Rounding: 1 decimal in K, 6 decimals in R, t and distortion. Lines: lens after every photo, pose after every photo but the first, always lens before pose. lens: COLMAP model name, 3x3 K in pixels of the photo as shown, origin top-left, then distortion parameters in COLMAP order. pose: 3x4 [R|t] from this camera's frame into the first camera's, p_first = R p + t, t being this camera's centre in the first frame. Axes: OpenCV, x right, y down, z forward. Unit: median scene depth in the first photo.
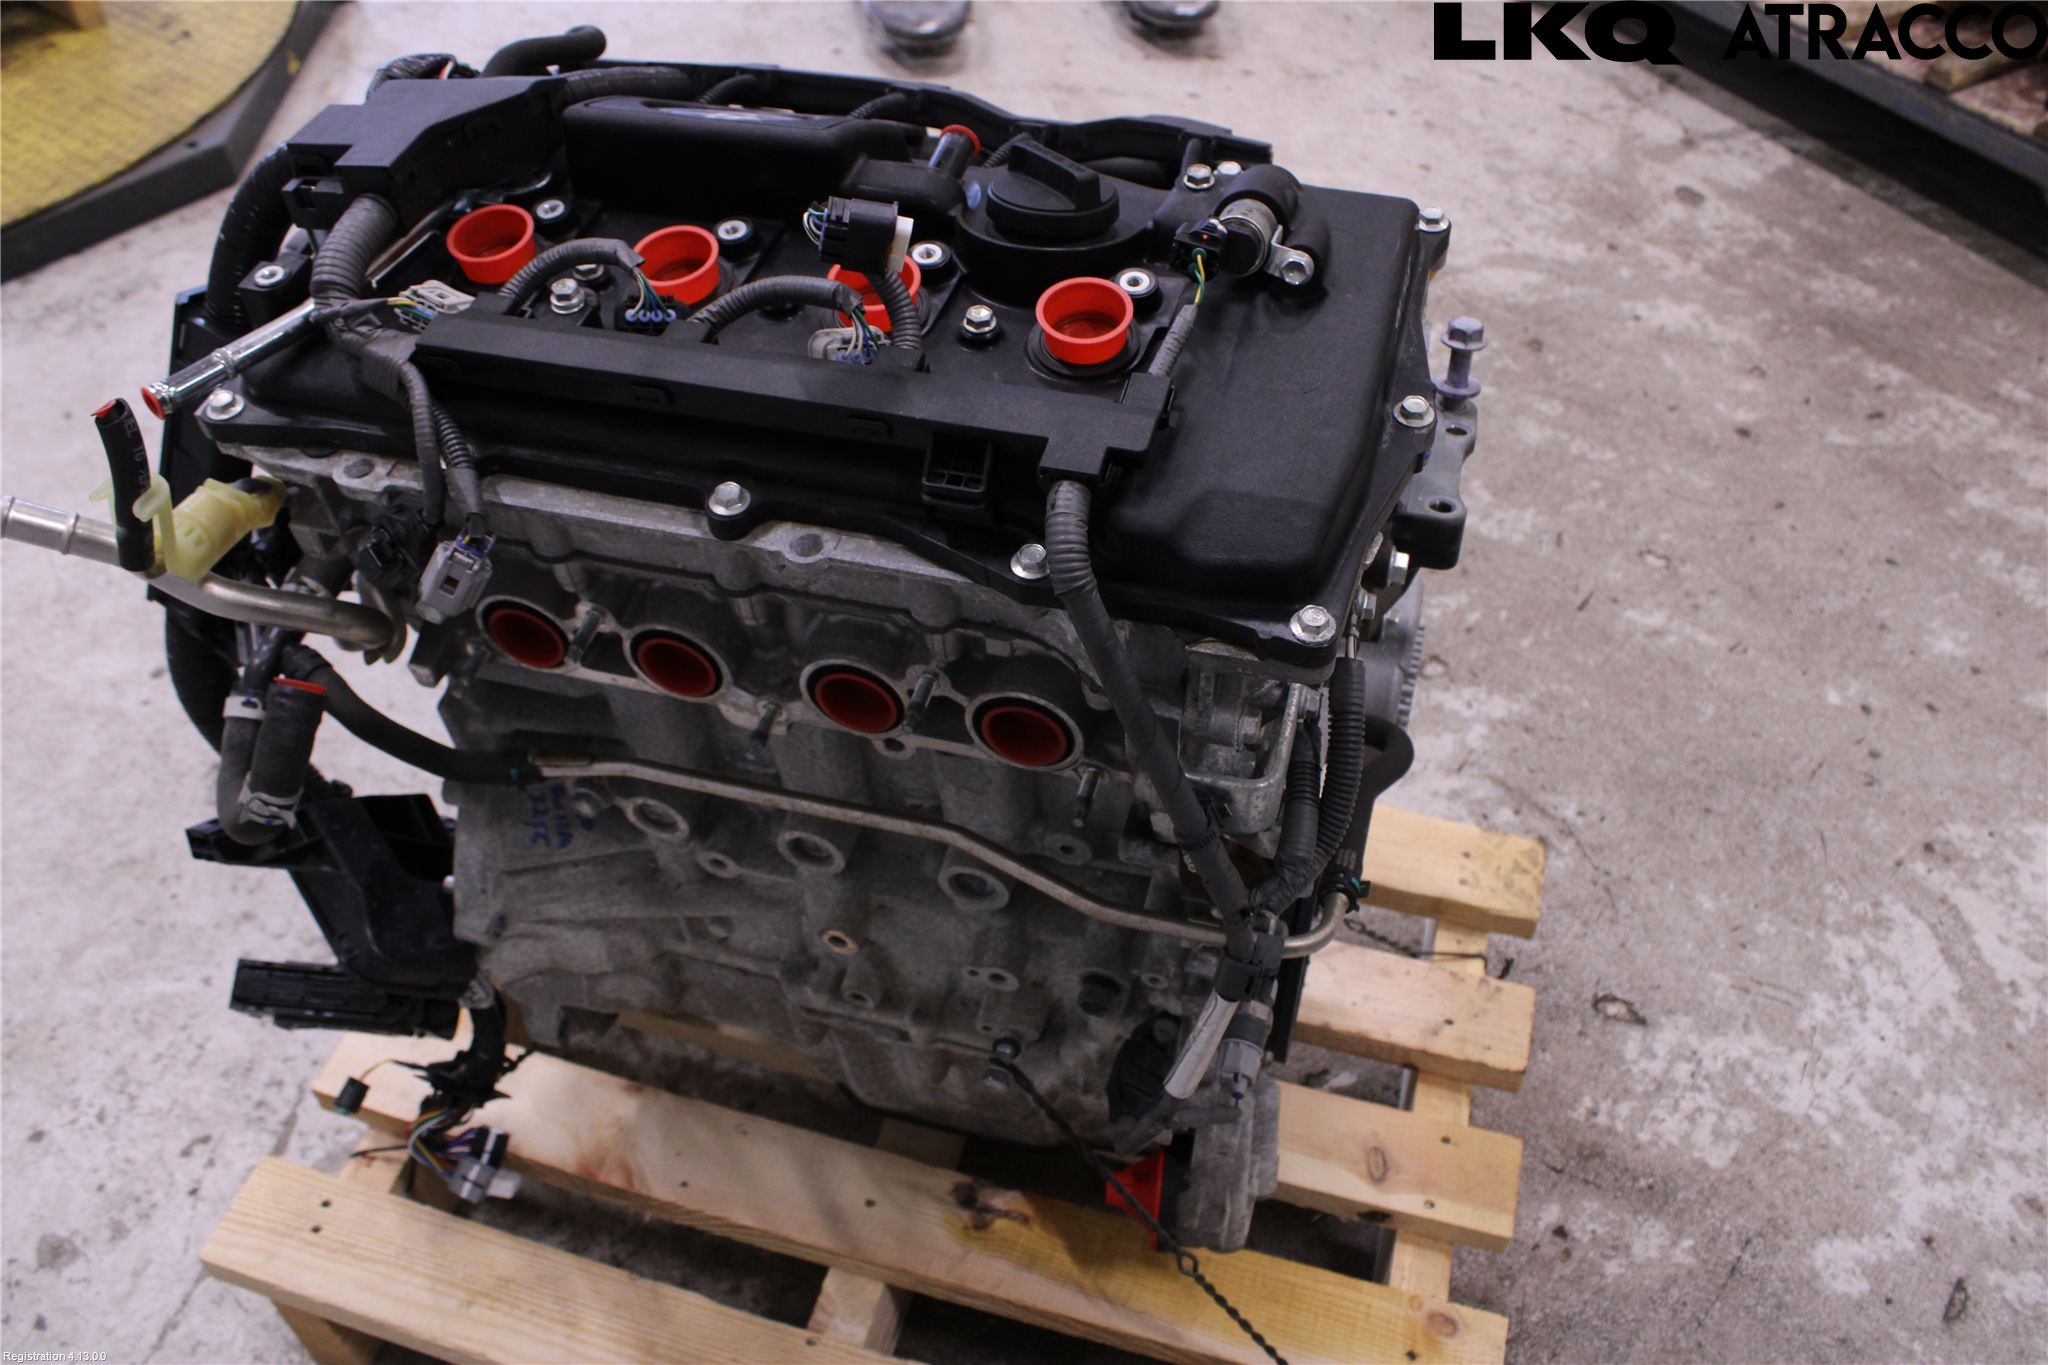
lens RADIAL K [[1726.2, 0, 1035.8], [0, 1726.2, 676.9], [0, 0, 1]] dist [-0.159700, 0.141654]
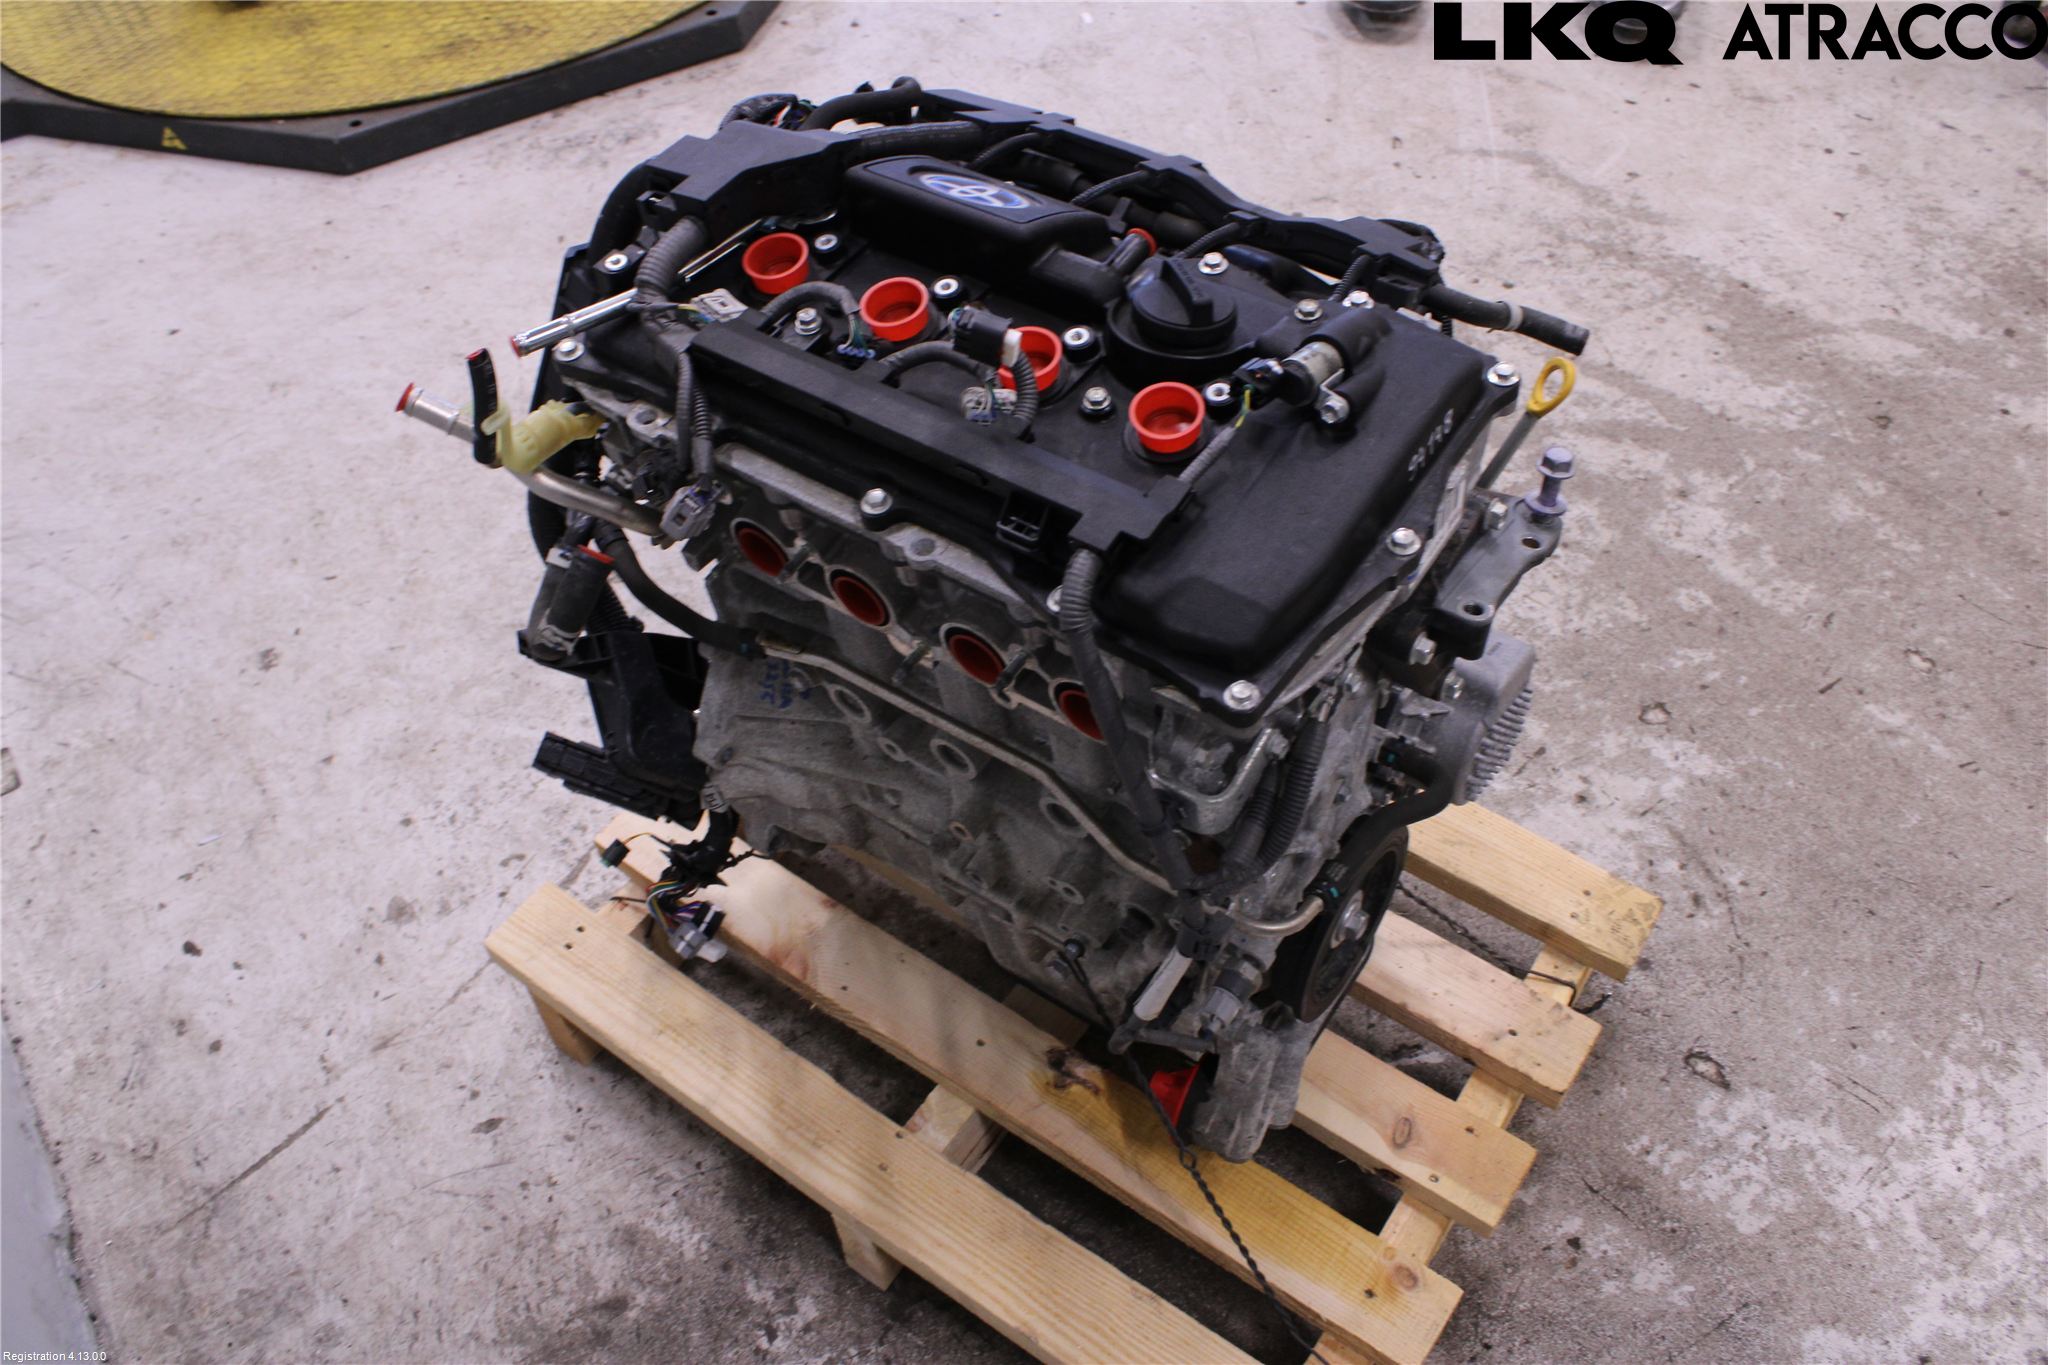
lens RADIAL K [[1742.0, 0, 1032.2], [0, 1742.0, 673.8], [0, 0, 1]] dist [-0.153014, 0.147639]
pose [[0.941701, 0.227606, -0.247778, 0.187195], [-0.209098, 0.972873, 0.098975, -0.080540], [0.263584, -0.041395, 0.963748, -0.180239]]
